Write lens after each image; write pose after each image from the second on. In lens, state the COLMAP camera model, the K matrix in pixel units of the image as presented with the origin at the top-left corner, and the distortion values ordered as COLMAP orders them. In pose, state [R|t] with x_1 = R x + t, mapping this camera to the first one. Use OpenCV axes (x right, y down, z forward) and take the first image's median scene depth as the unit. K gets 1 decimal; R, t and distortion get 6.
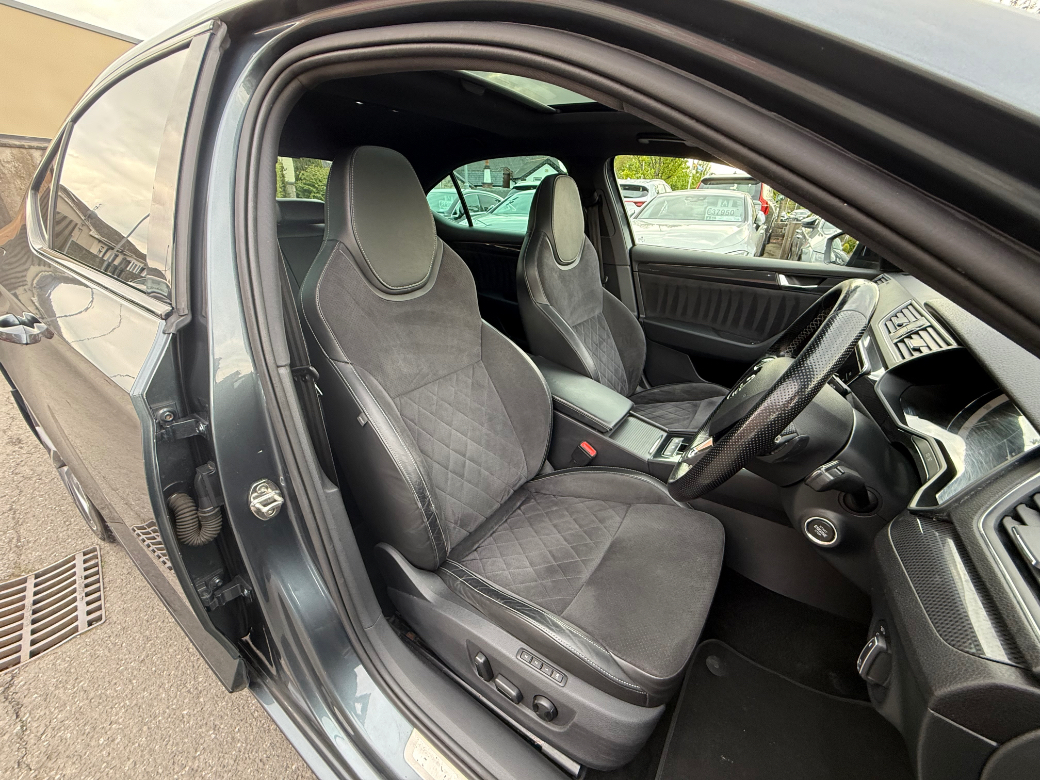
lens RADIAL K [[414.9, 0, 517.4], [0, 414.9, 388.1], [0, 0, 1]] dist [0.000485, 0.000079]
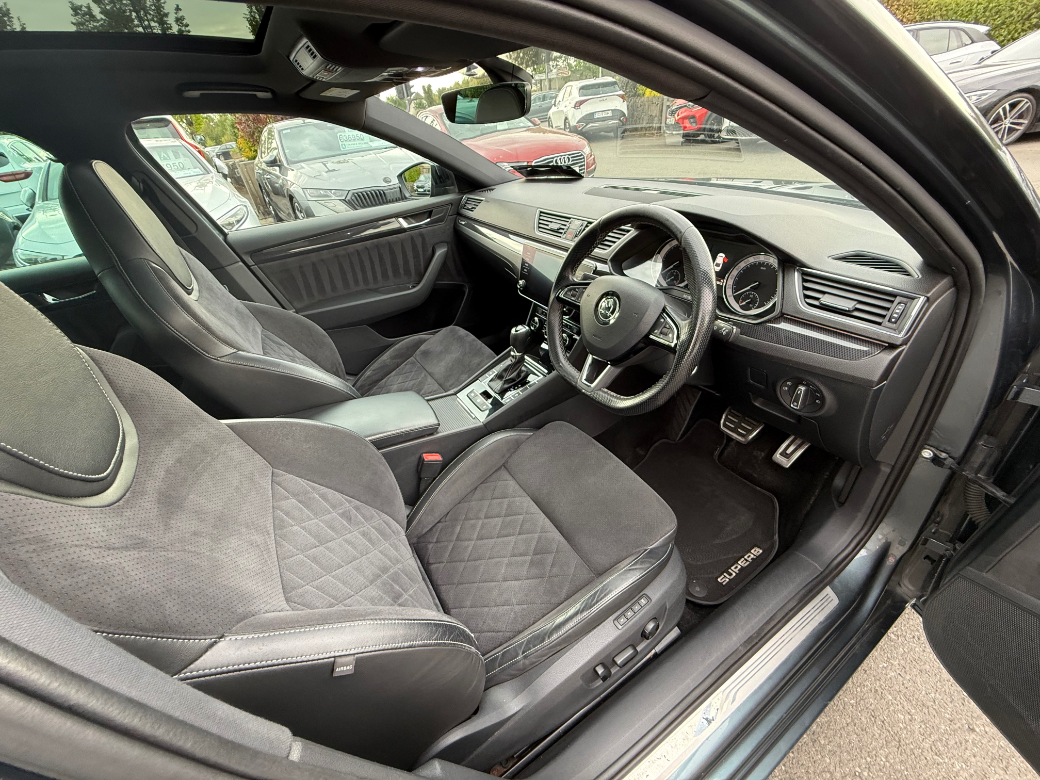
lens RADIAL K [[412.3, 0, 517.4], [0, 412.3, 388.5], [0, 0, 1]] dist [-0.000211, -0.000130]
pose [[0.411605, -0.568705, 0.712149, -0.237477], [0.476408, 0.800411, 0.363837, -0.163787], [-0.776928, 0.189517, 0.600389, 0.212530]]
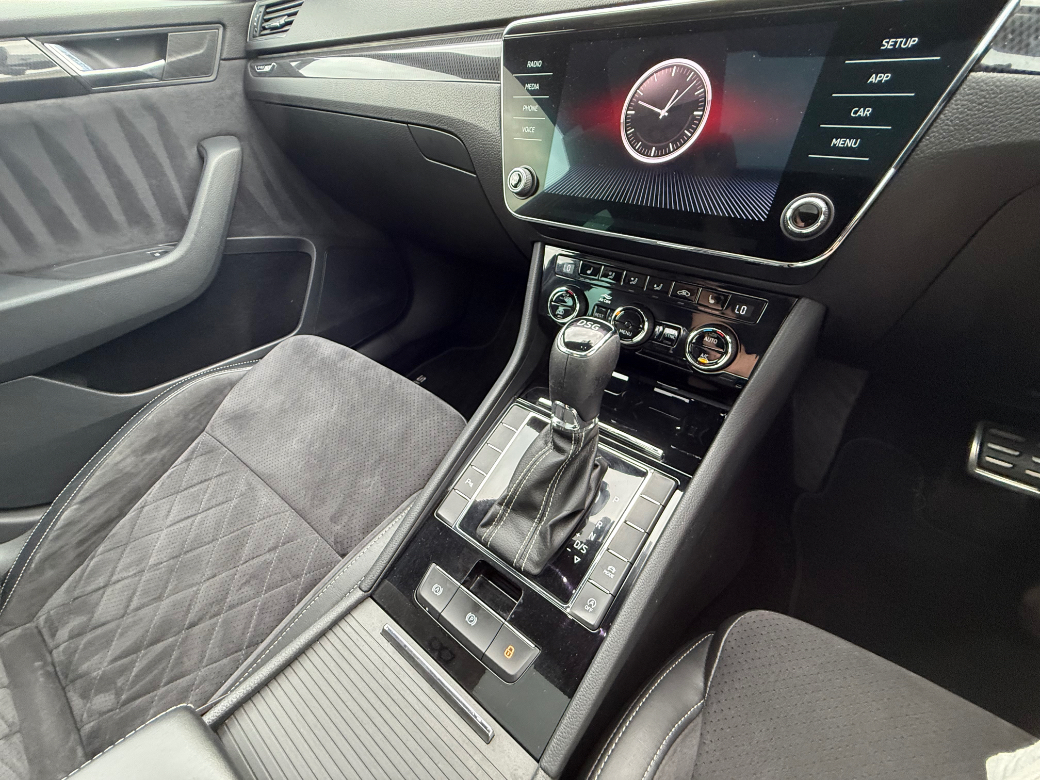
lens RADIAL K [[414.9, 0, 517.4], [0, 414.9, 388.1], [0, 0, 1]] dist [0.000485, 0.000079]
pose [[0.061295, -0.665411, 0.743957, 0.203307], [0.476229, 0.674543, 0.564090, -0.085474], [-0.877182, 0.319718, 0.358234, 0.615003]]
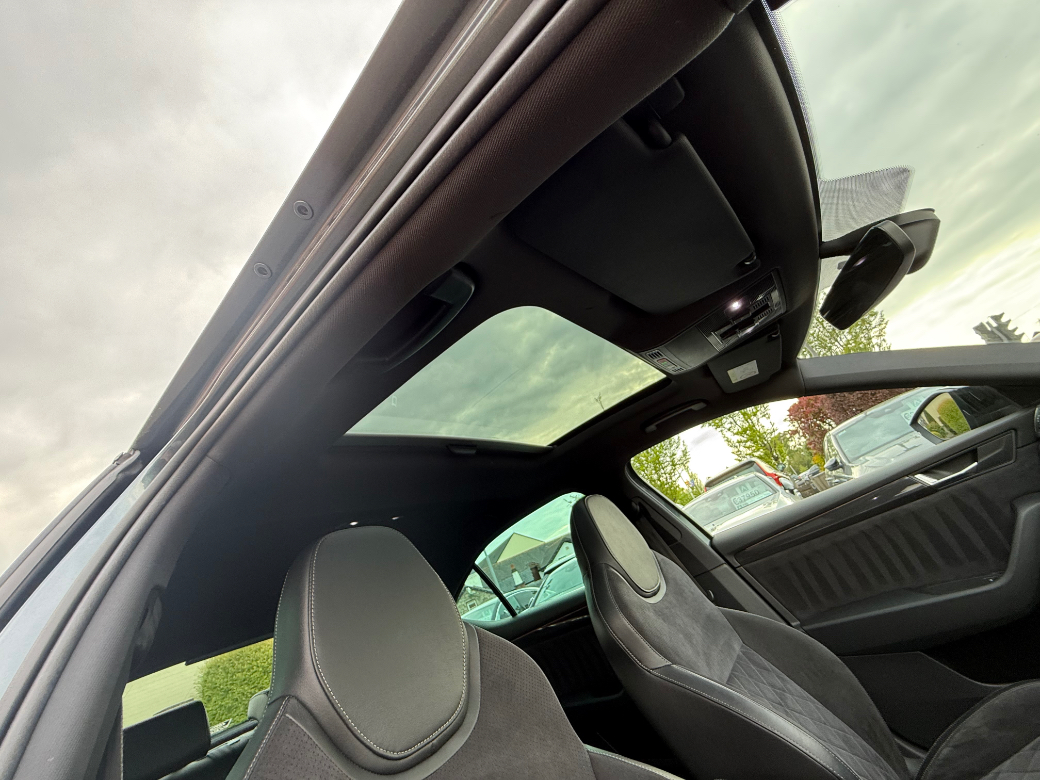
lens RADIAL K [[414.9, 0, 517.4], [0, 414.9, 388.1], [0, 0, 1]] dist [0.000485, 0.000079]
pose [[0.910938, -0.396880, 0.112600, -0.033667], [0.337145, 0.558887, -0.757614, -0.038910], [0.237752, 0.728101, 0.642917, 0.240964]]
